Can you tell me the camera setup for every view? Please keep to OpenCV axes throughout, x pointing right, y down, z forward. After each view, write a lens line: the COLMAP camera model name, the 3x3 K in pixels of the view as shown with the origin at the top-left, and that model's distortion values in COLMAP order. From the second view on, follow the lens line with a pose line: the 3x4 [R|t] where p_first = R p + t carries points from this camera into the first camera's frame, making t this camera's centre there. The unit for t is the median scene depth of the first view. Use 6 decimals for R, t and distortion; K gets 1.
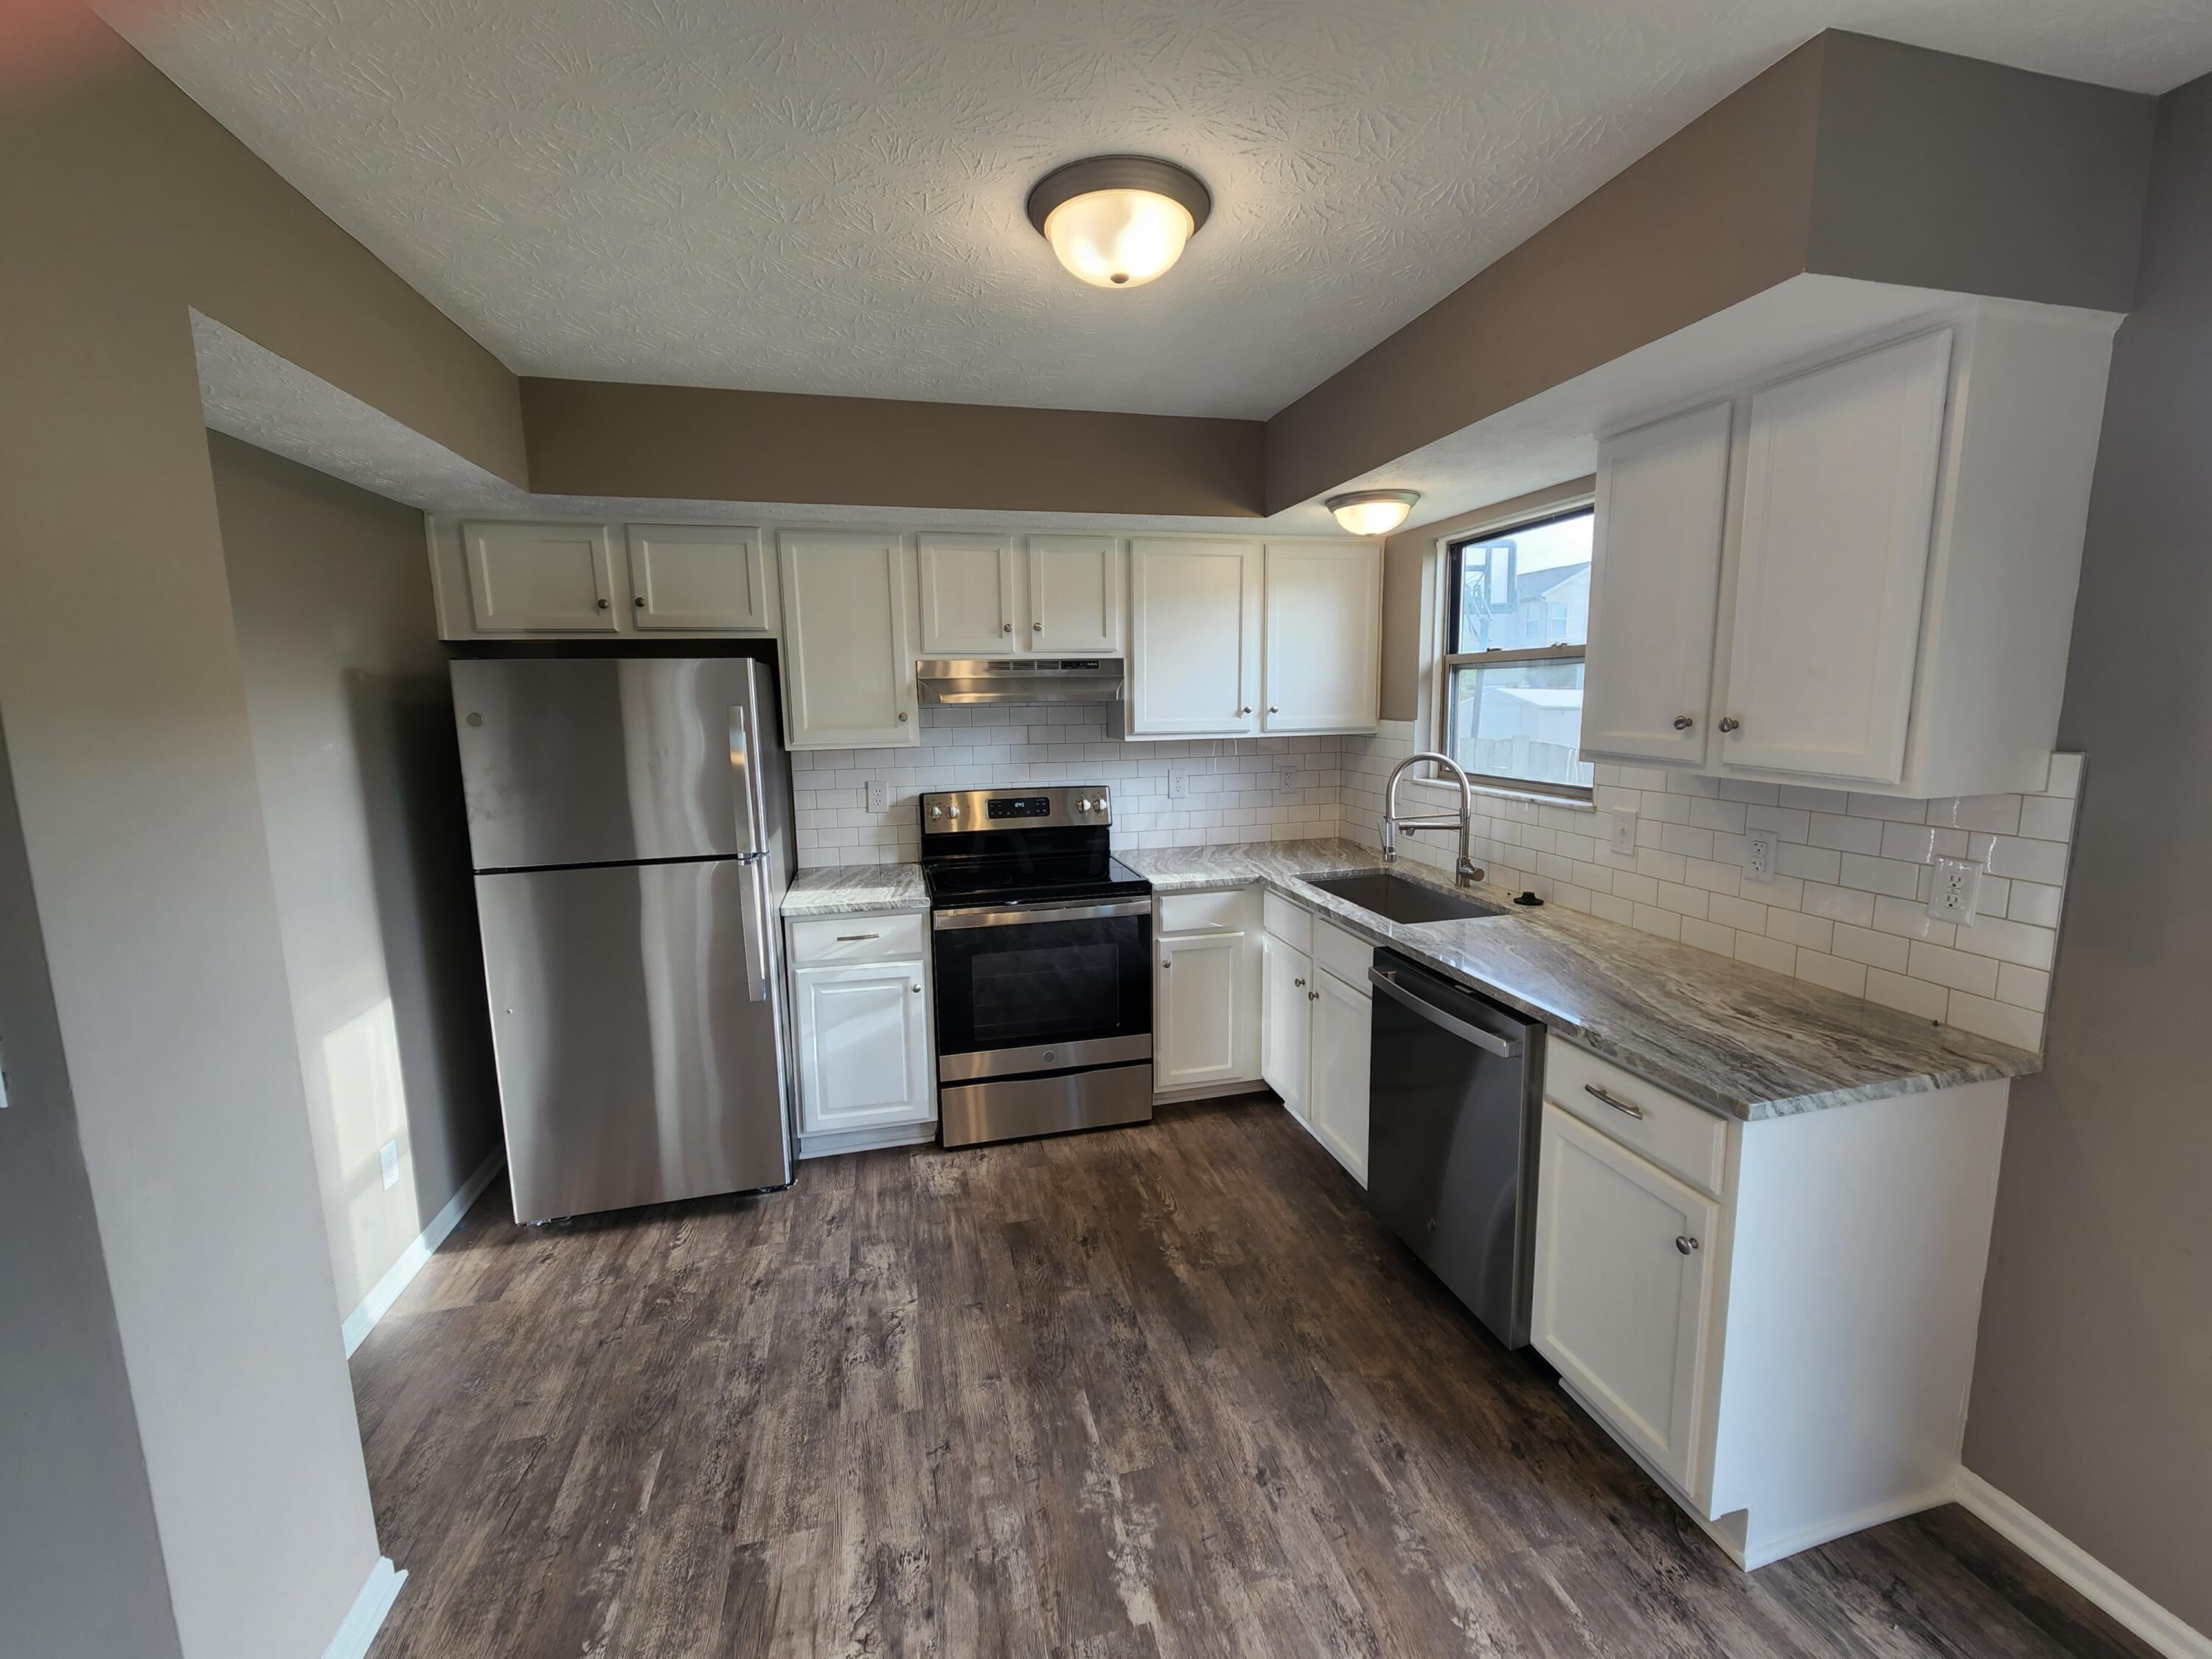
lens RADIAL K [[903.0, 0, 1109.6], [0, 903.0, 825.0], [0, 0, 1]] dist [-0.000250, -0.000042]
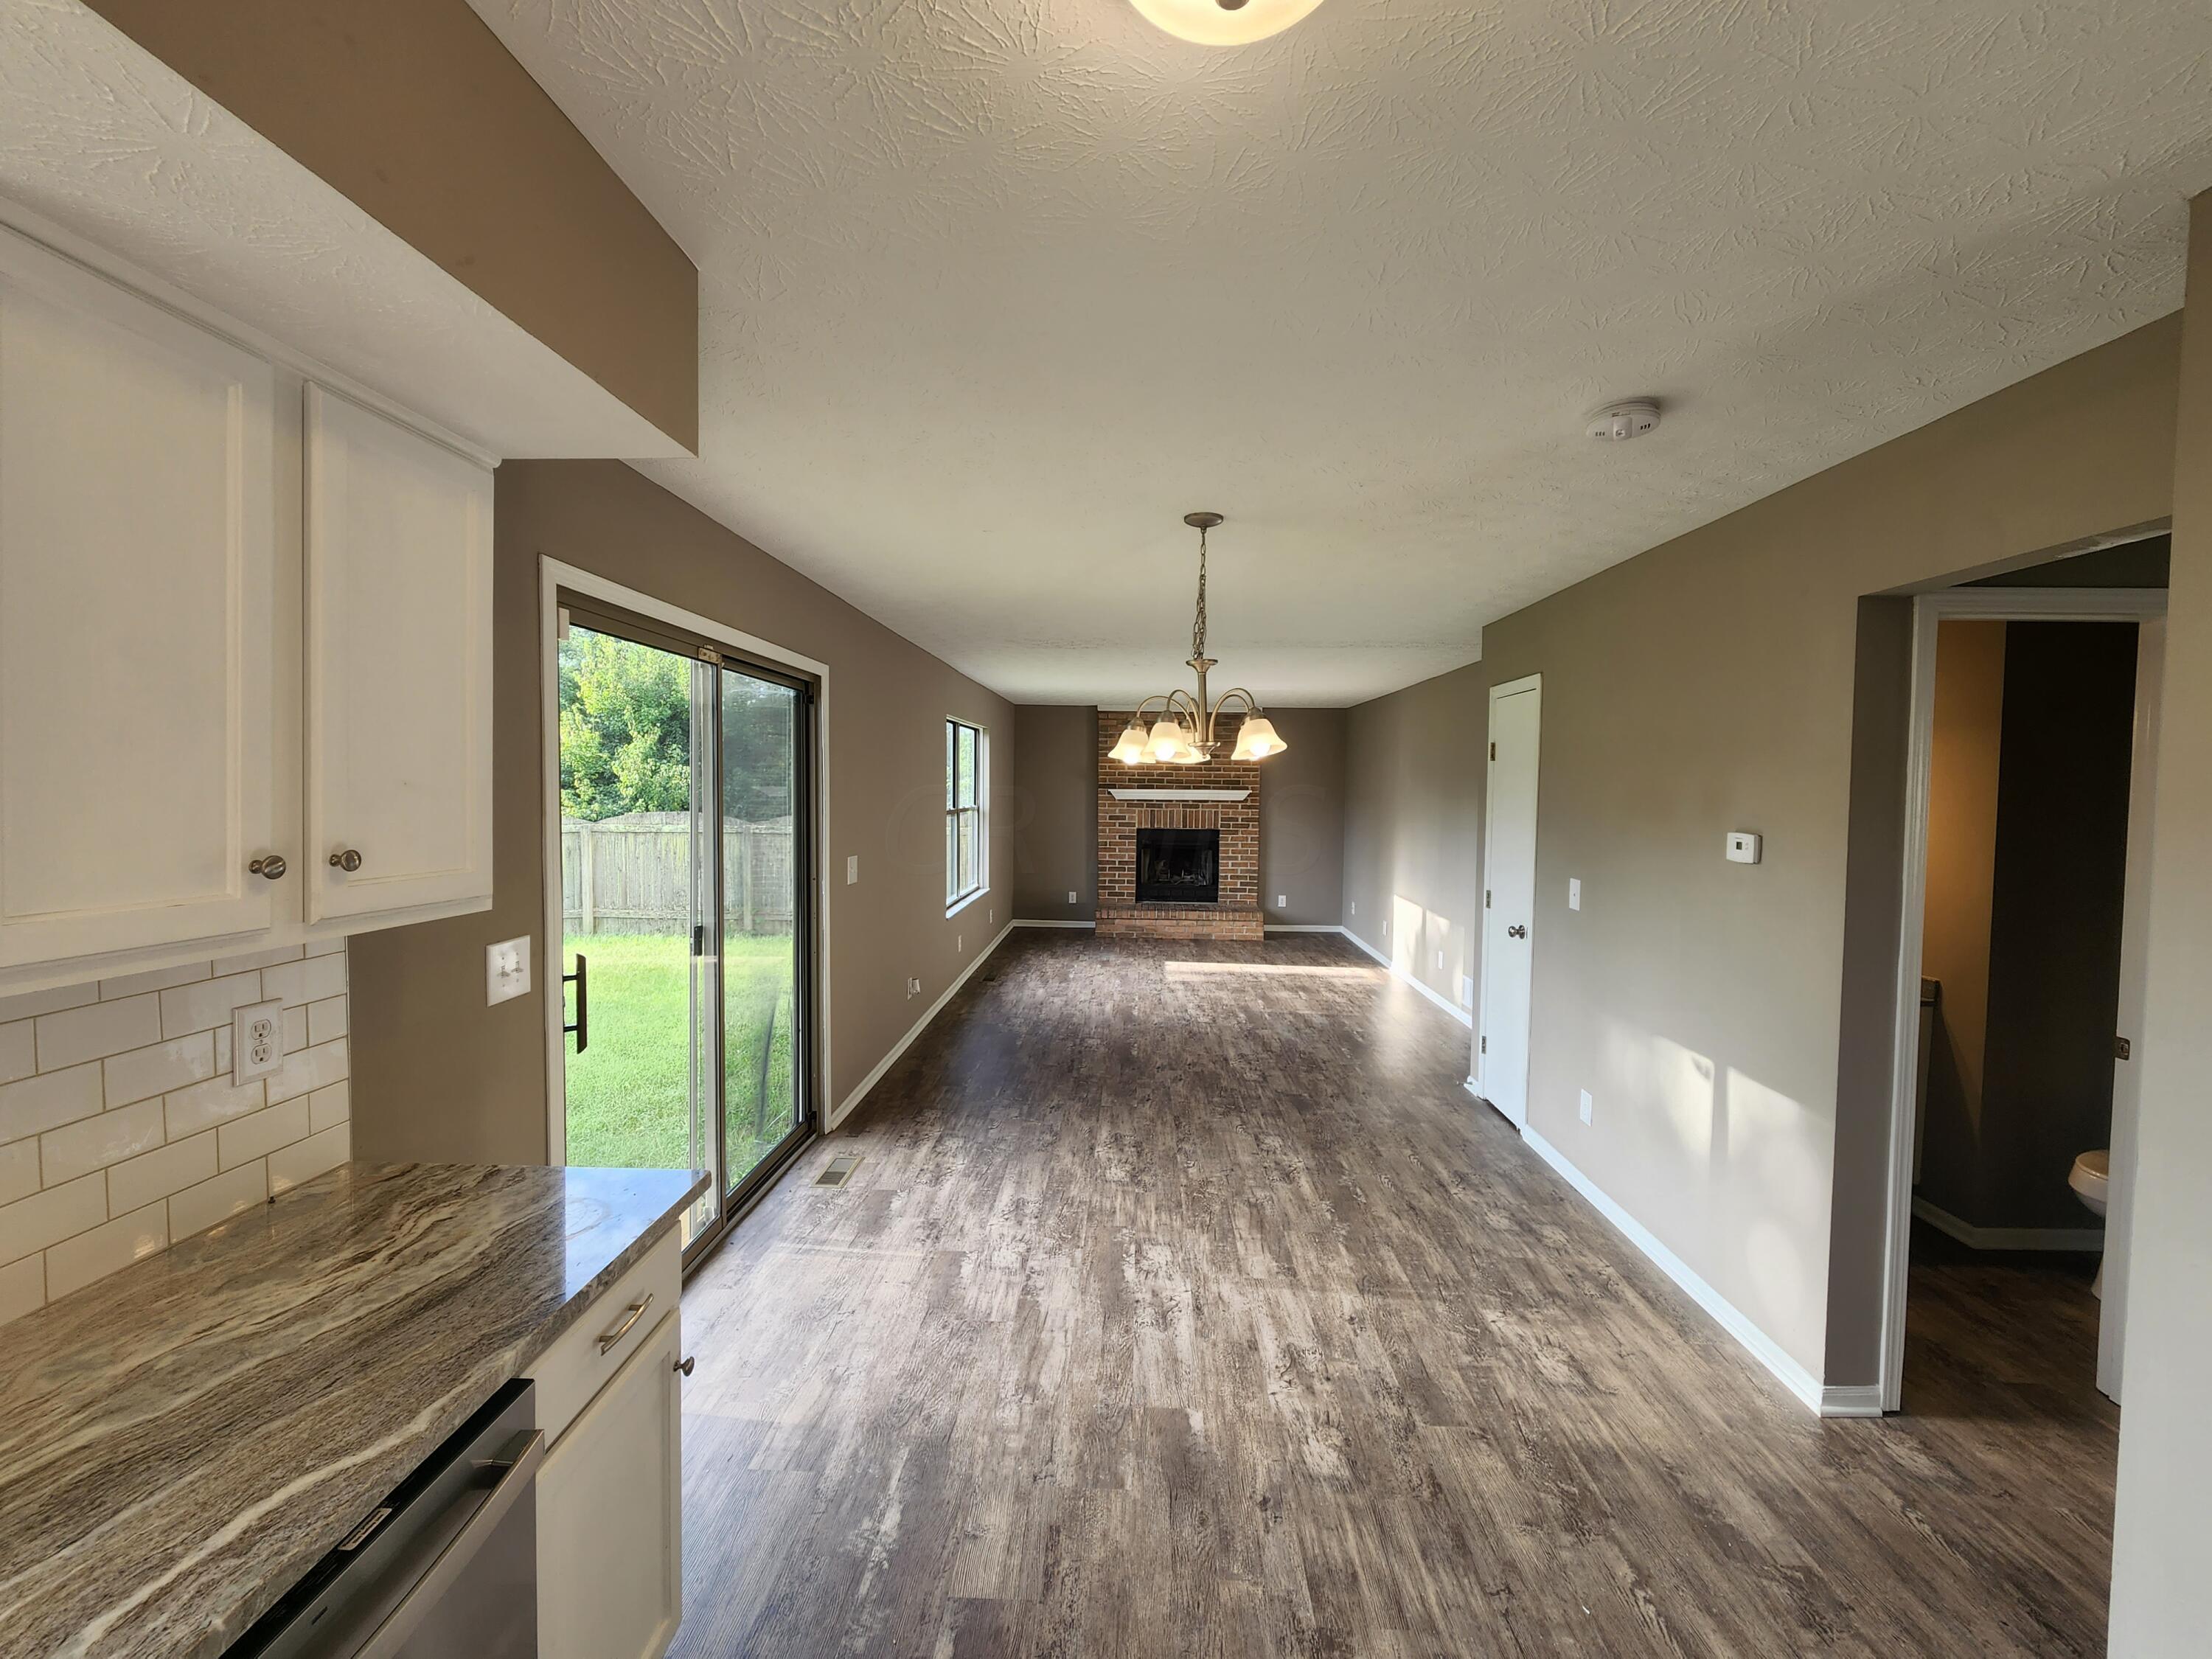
lens RADIAL K [[903.0, 0, 1106.4], [0, 903.0, 821.2], [0, 0, 1]] dist [-0.000250, -0.000042]
pose [[-0.960586, -0.007530, 0.277879, -0.056456], [0.043954, 0.982944, 0.178576, -0.235892], [-0.274484, 0.183751, -0.943872, 1.479023]]
